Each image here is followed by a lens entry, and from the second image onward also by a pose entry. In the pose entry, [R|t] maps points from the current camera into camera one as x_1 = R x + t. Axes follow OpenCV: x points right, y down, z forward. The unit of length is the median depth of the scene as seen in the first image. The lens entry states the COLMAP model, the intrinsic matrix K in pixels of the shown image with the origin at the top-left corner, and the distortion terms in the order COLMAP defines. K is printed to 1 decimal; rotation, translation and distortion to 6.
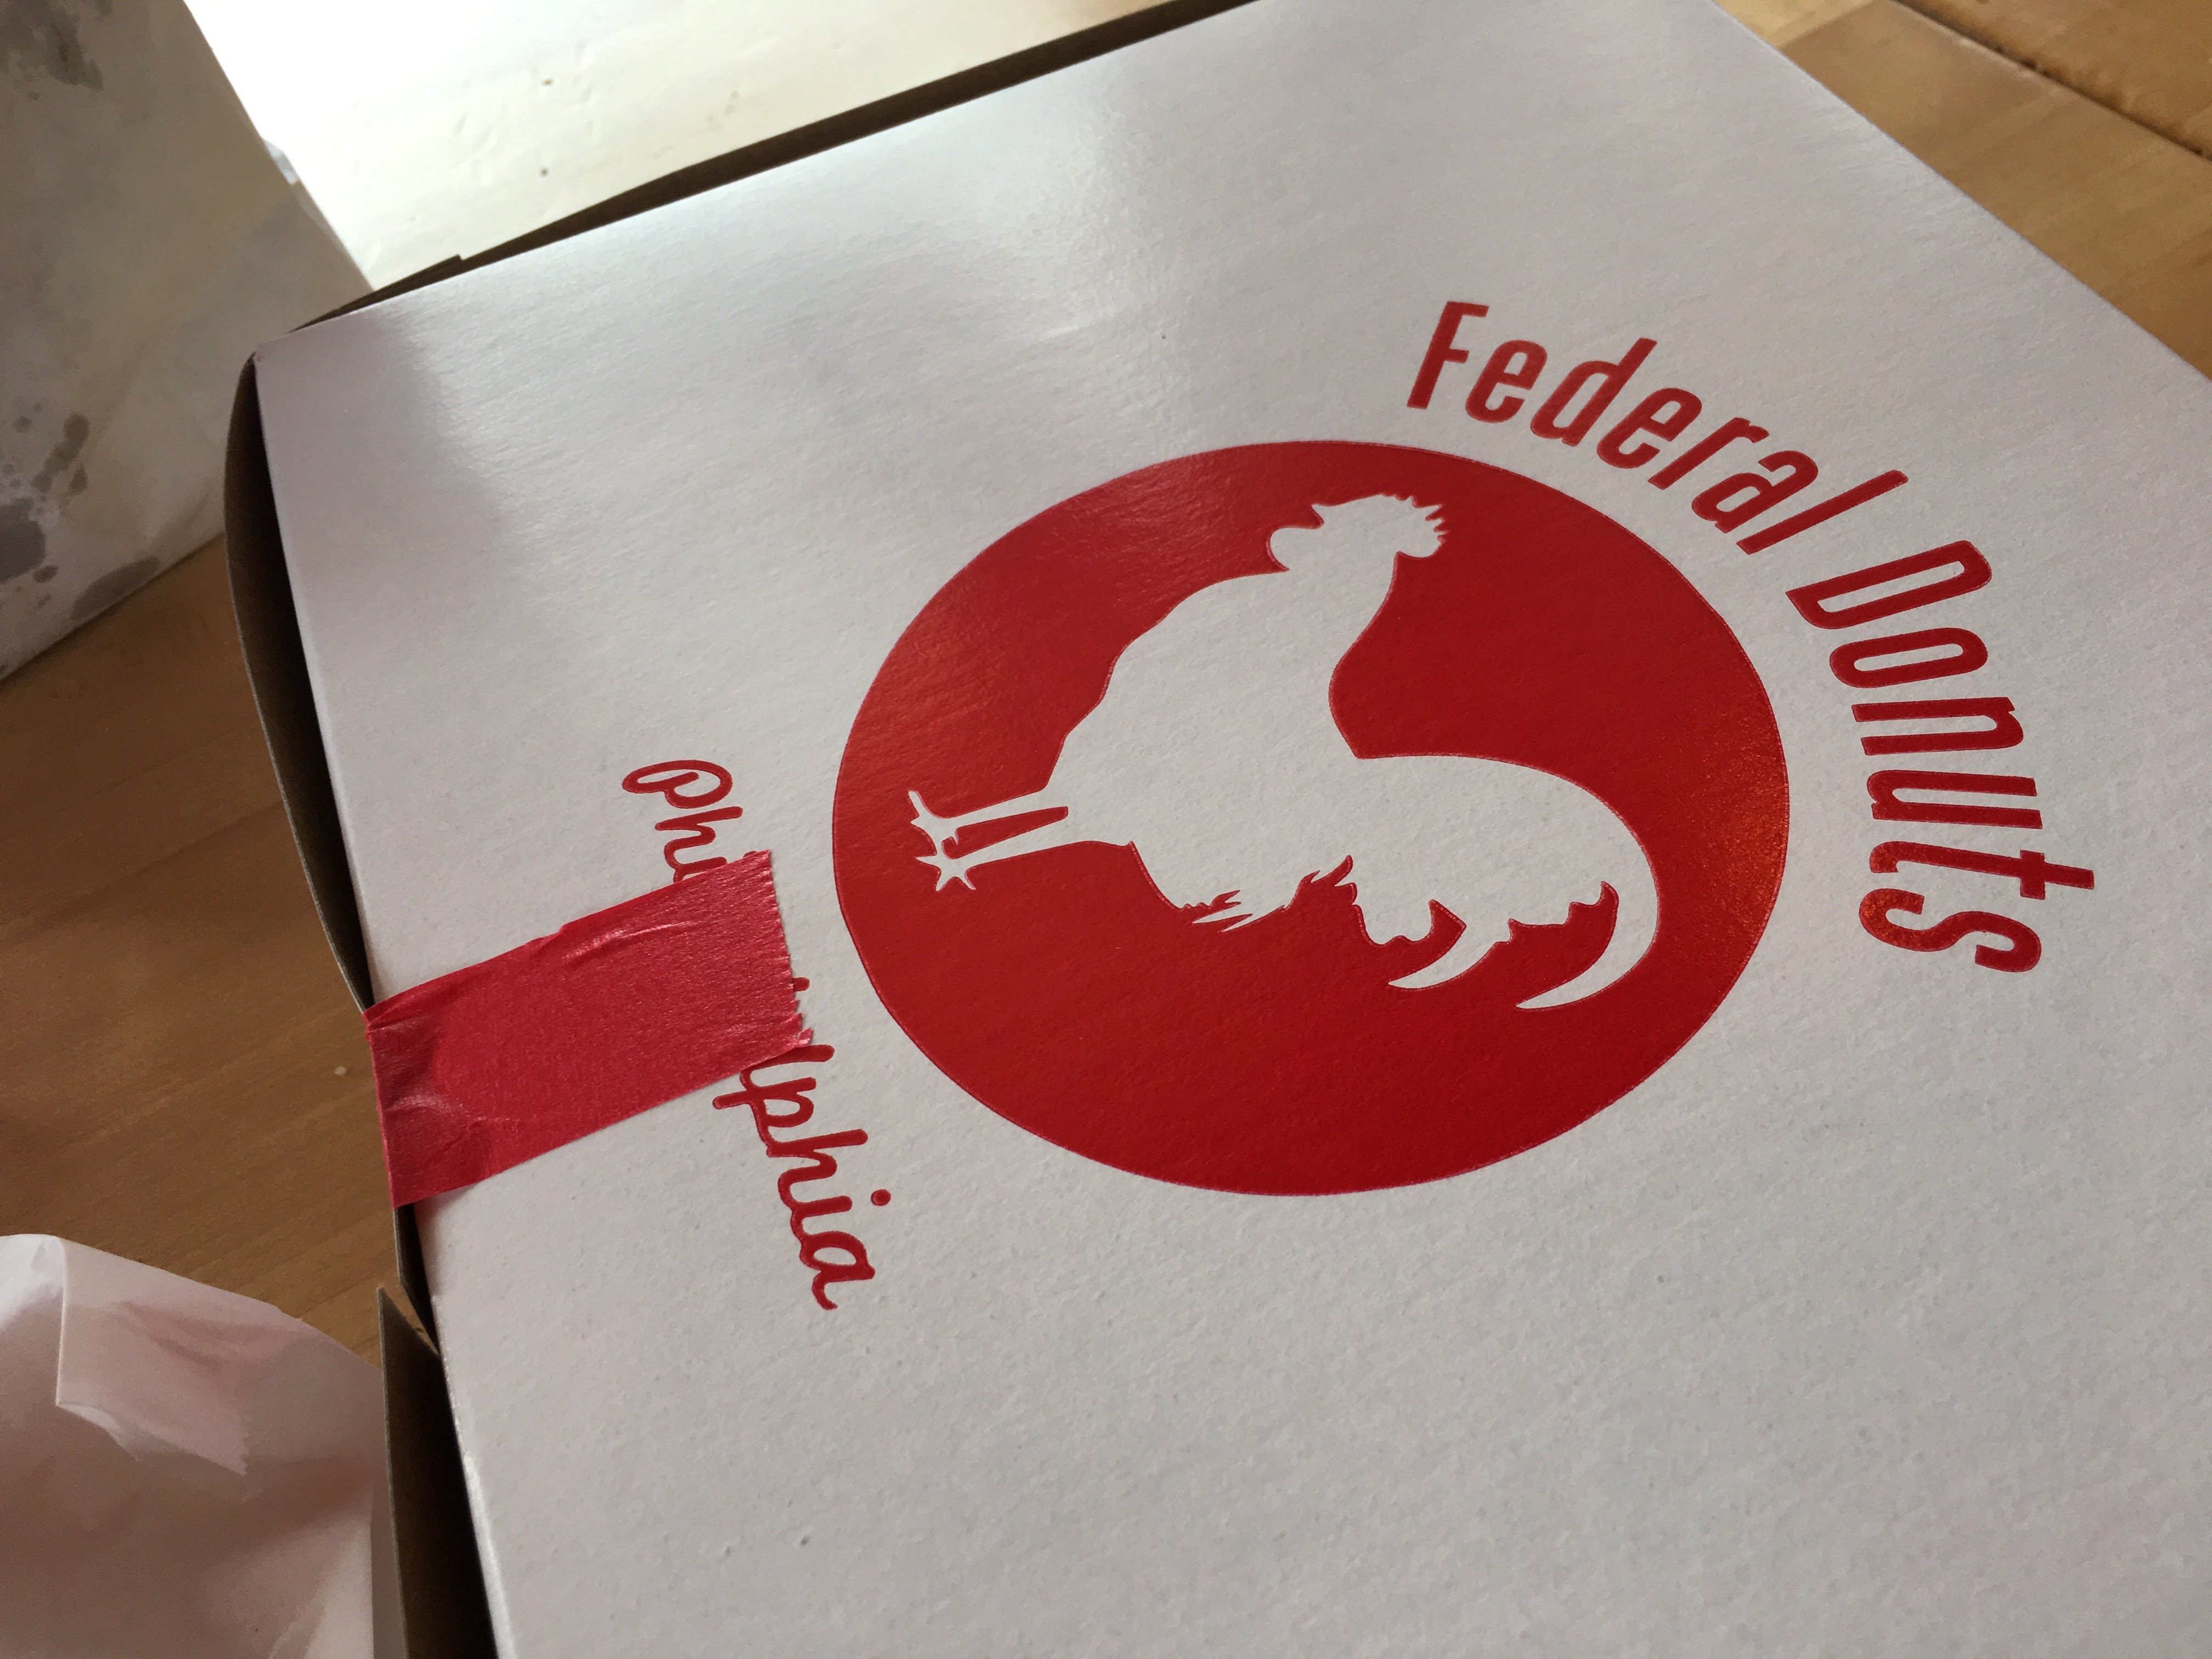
lens RADIAL K [[1890.9, 0, 1139.8], [0, 1890.9, 822.6], [0, 0, 1]] dist [0.053772, -0.075198]
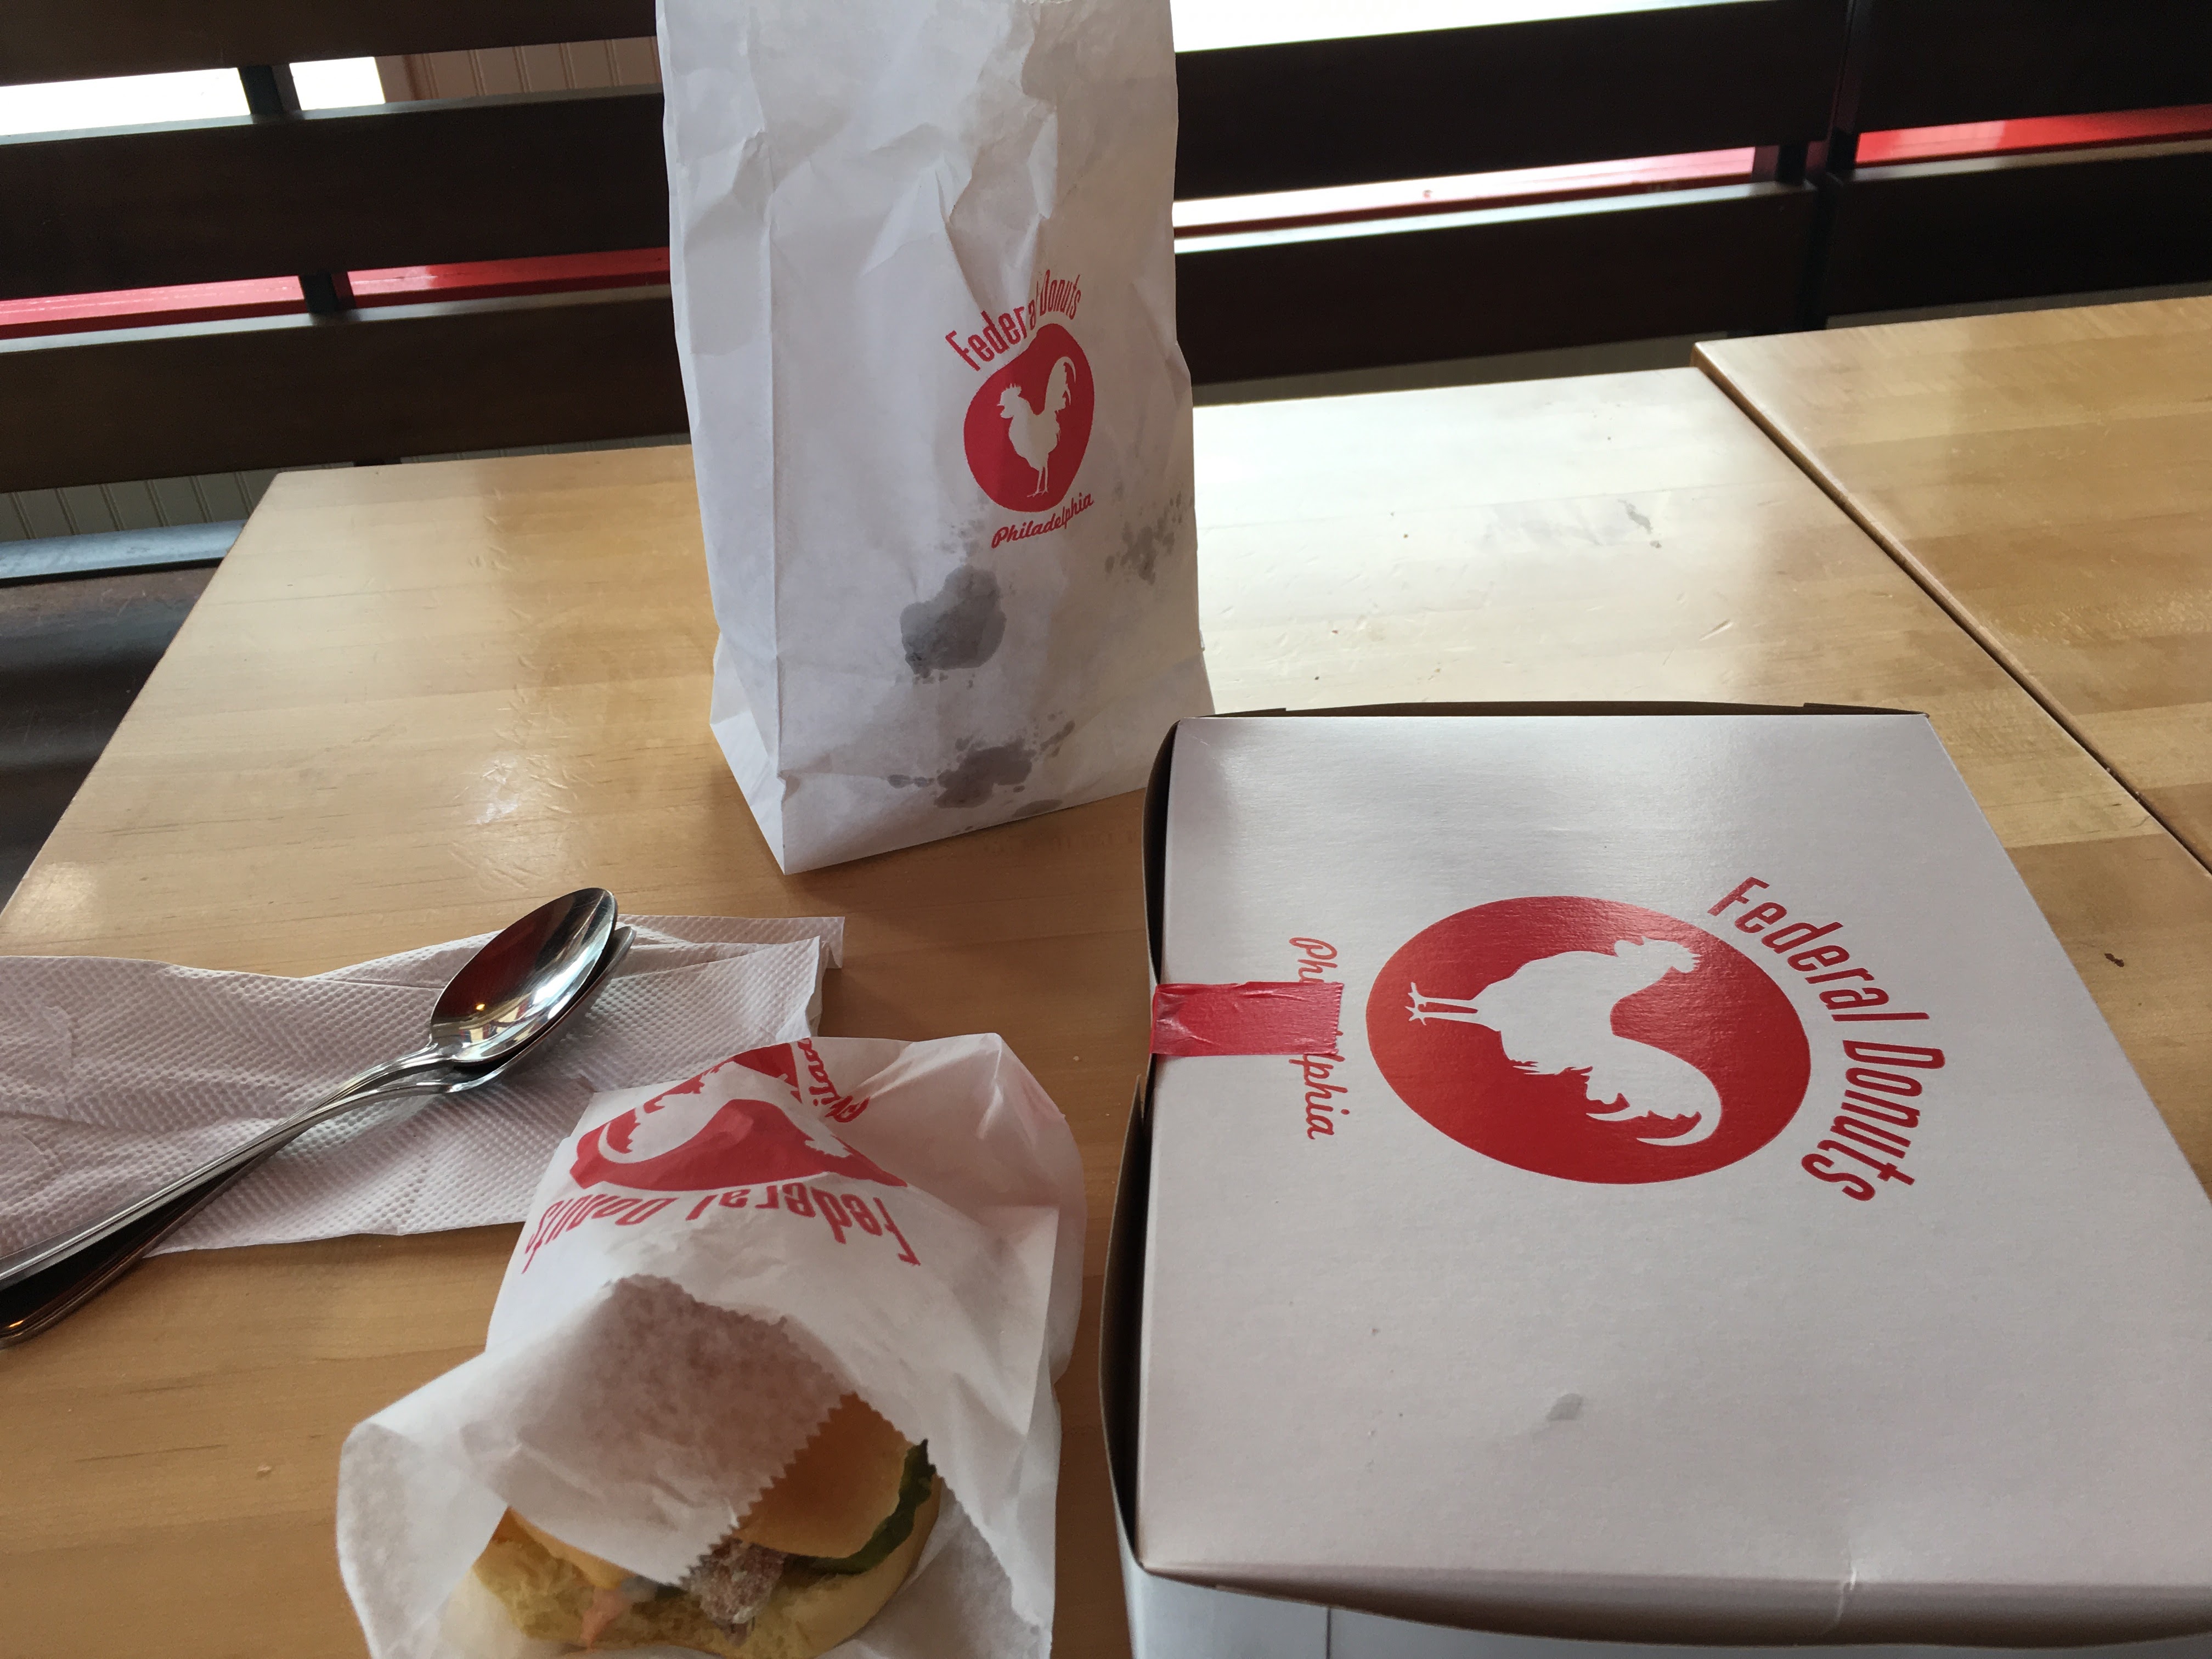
lens RADIAL K [[1890.9, 0, 1139.8], [0, 1890.9, 822.6], [0, 0, 1]] dist [0.053772, -0.075198]
pose [[0.899701, 0.318042, -0.298977, 0.199569], [-0.388309, 0.896005, -0.215384, 0.428388], [0.199384, 0.309877, 0.929636, -1.210271]]
